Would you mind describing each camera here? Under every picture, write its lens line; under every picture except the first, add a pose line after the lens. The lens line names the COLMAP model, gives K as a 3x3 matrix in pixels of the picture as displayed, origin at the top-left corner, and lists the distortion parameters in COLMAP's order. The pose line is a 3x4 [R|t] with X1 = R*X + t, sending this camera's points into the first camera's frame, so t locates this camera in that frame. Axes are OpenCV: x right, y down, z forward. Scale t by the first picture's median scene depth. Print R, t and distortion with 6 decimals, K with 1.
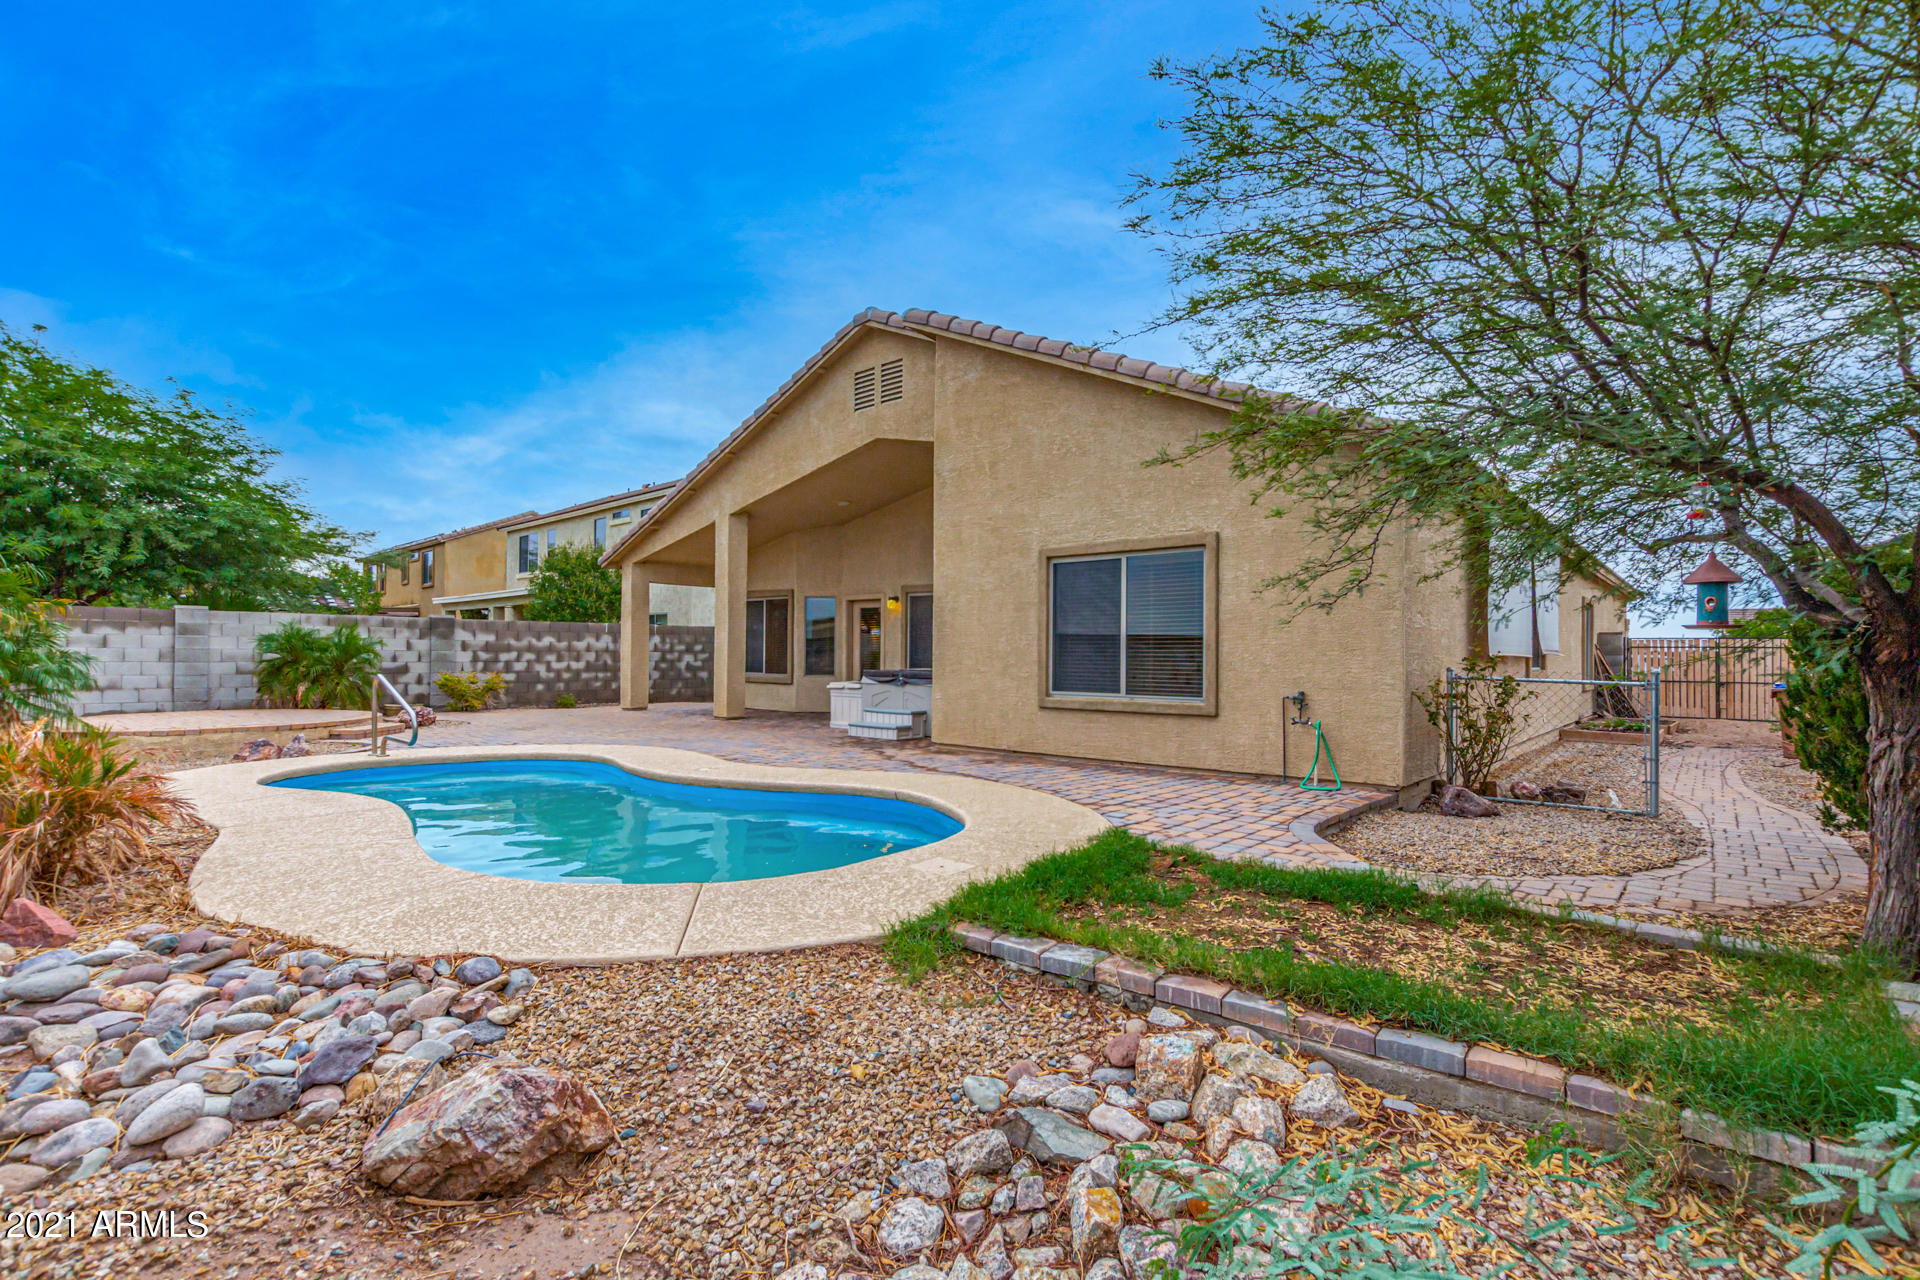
lens RADIAL K [[882.2, 0, 957.5], [0, 882.2, 640.6], [0, 0, 1]] dist [0.007554, -0.003599]
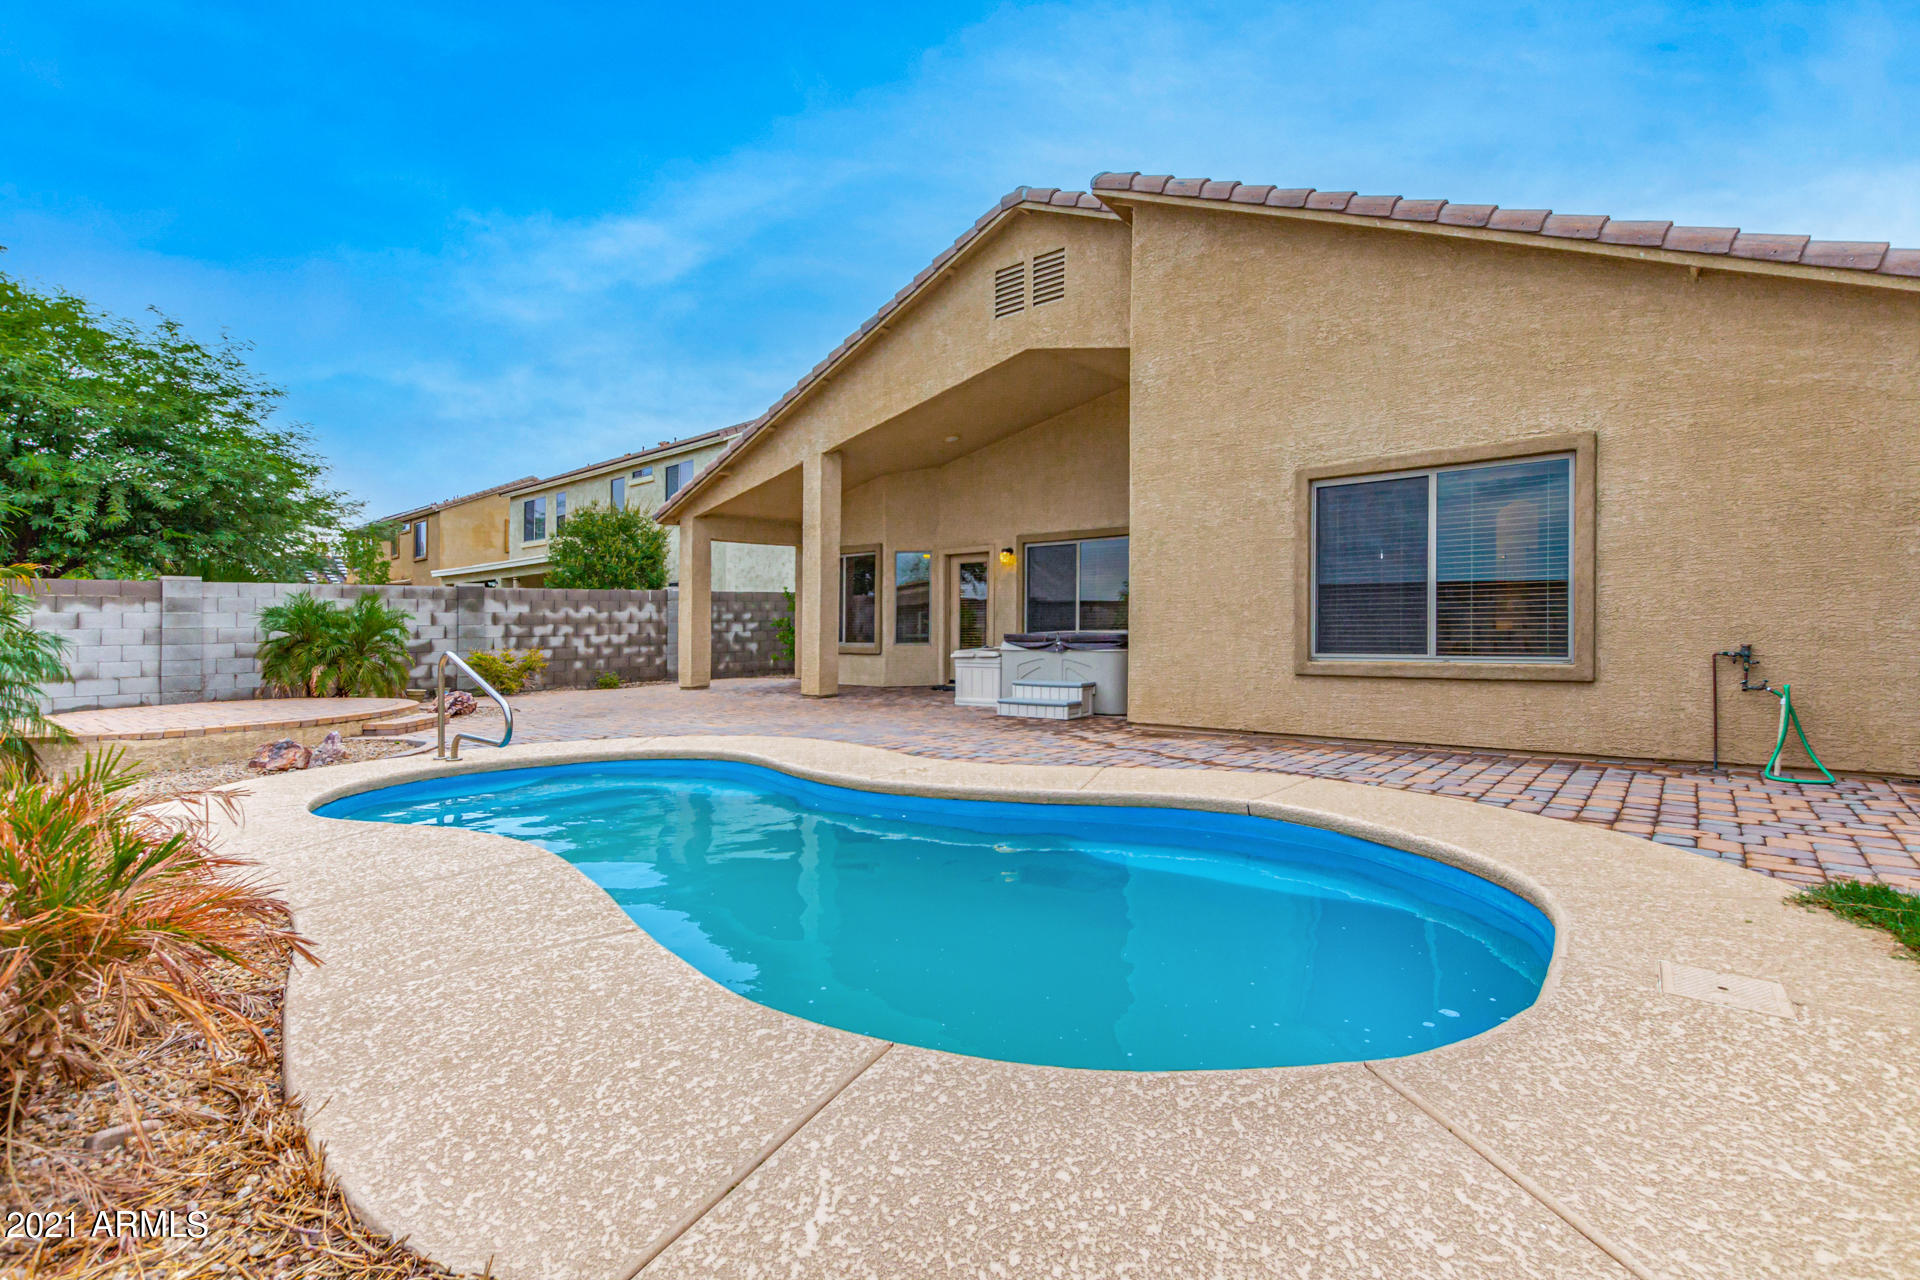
lens RADIAL K [[882.2, 0, 926.4], [0, 882.2, 591.6], [0, 0, 1]] dist [0.007554, -0.003599]
pose [[0.999733, -0.022906, 0.002981, -0.176609], [0.022962, 0.999526, -0.020523, 0.008548], [-0.002509, 0.020586, 0.999785, 0.174841]]
